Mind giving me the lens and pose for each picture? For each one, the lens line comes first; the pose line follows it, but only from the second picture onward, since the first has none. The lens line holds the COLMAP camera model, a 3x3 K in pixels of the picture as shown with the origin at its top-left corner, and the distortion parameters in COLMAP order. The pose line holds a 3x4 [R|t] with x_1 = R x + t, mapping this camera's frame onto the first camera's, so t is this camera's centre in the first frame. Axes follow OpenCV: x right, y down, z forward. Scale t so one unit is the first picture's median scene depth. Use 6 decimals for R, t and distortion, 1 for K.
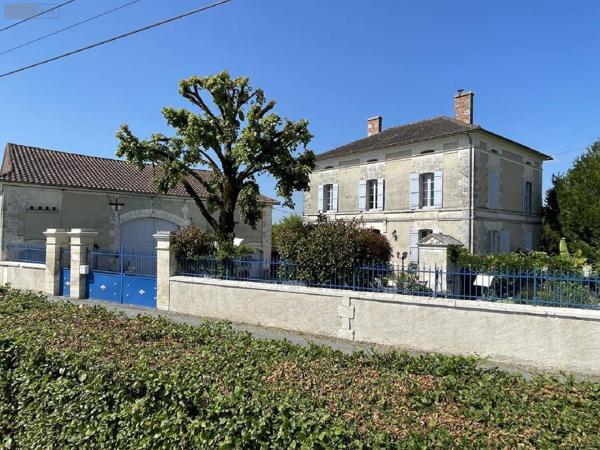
lens RADIAL K [[387.0, 0, 300.0], [0, 387.0, 225.0], [0, 0, 1]] dist [0.002629, -0.000740]
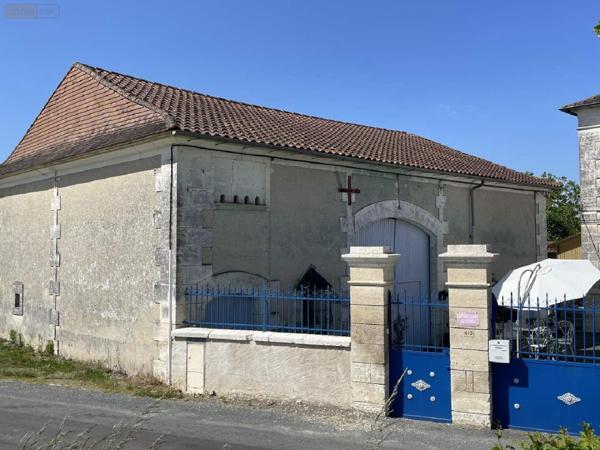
lens RADIAL K [[617.4, 0, 321.1], [0, 617.4, 203.0], [0, 0, 1]] dist [0.088708, -0.034462]
pose [[0.998330, -0.018349, 0.054770, -0.518770], [0.021002, 0.998614, -0.048255, -0.003814], [-0.053809, 0.049324, 0.997332, 0.258625]]
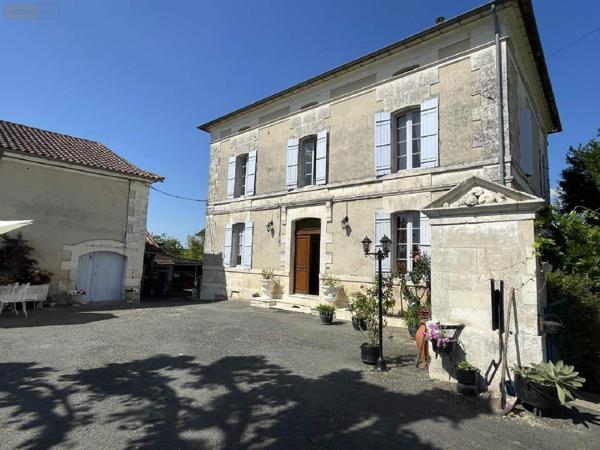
lens RADIAL K [[332.8, 0, 300.0], [0, 332.8, 225.0], [0, 0, 1]] dist [-0.001906, -0.000804]
pose [[0.990754, 0.026152, 0.133125, 0.122649], [-0.016240, 0.997051, -0.075008, 0.066010], [-0.134694, 0.072153, 0.988257, 0.568577]]
